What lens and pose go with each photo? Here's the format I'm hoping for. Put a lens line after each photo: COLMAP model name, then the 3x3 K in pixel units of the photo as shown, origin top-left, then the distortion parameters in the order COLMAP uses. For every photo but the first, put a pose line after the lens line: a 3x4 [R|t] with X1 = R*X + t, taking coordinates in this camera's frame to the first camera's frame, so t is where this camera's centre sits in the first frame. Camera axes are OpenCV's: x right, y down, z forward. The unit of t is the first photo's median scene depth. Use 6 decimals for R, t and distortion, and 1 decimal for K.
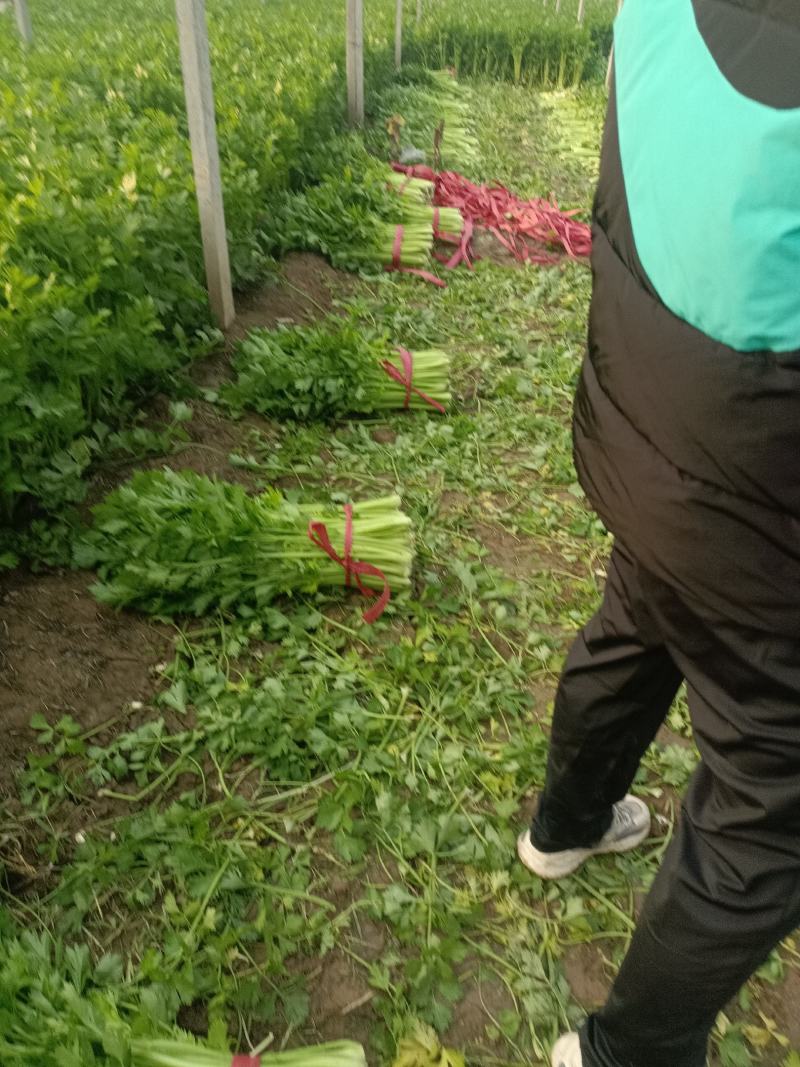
lens RADIAL K [[737.3, 0, 398.4], [0, 737.3, 533.2], [0, 0, 1]] dist [-0.030840, -0.001004]
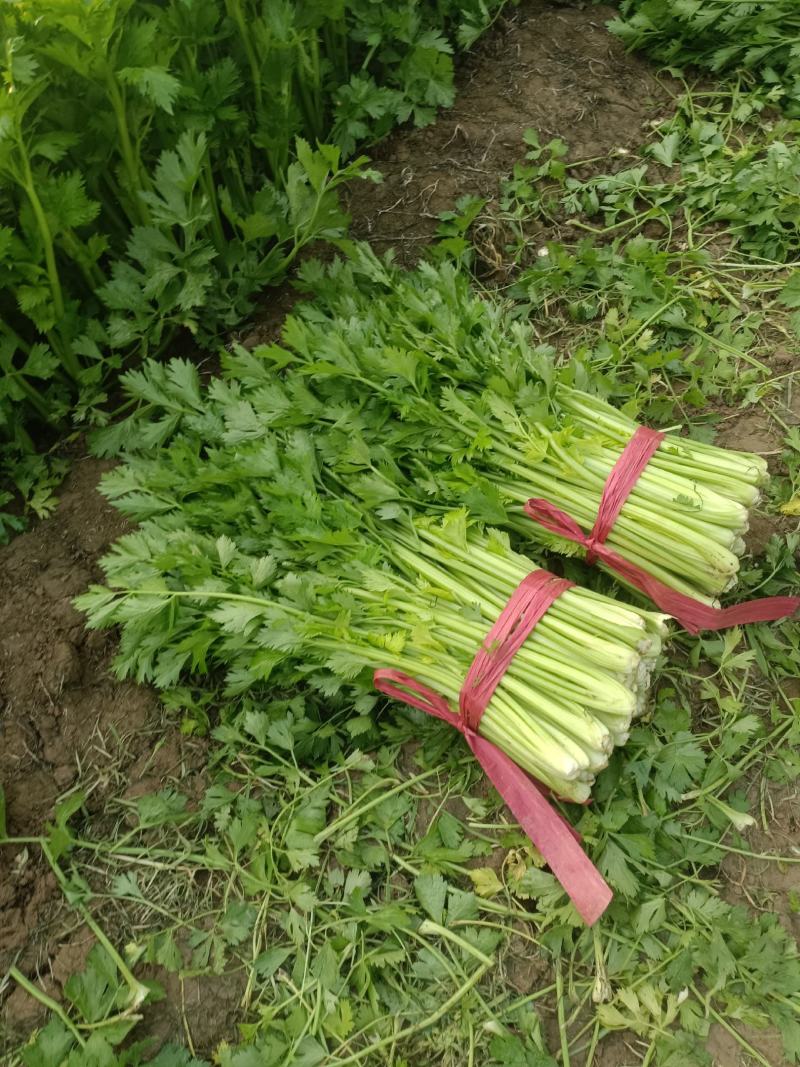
lens RADIAL K [[737.3, 0, 401.9], [0, 737.3, 534.3], [0, 0, 1]] dist [-0.030840, -0.001004]
pose [[0.823750, 0.384409, -0.416732, -0.004763], [-0.177604, 0.873005, 0.454224, 0.302390], [0.538417, -0.300153, 0.787410, -0.061551]]
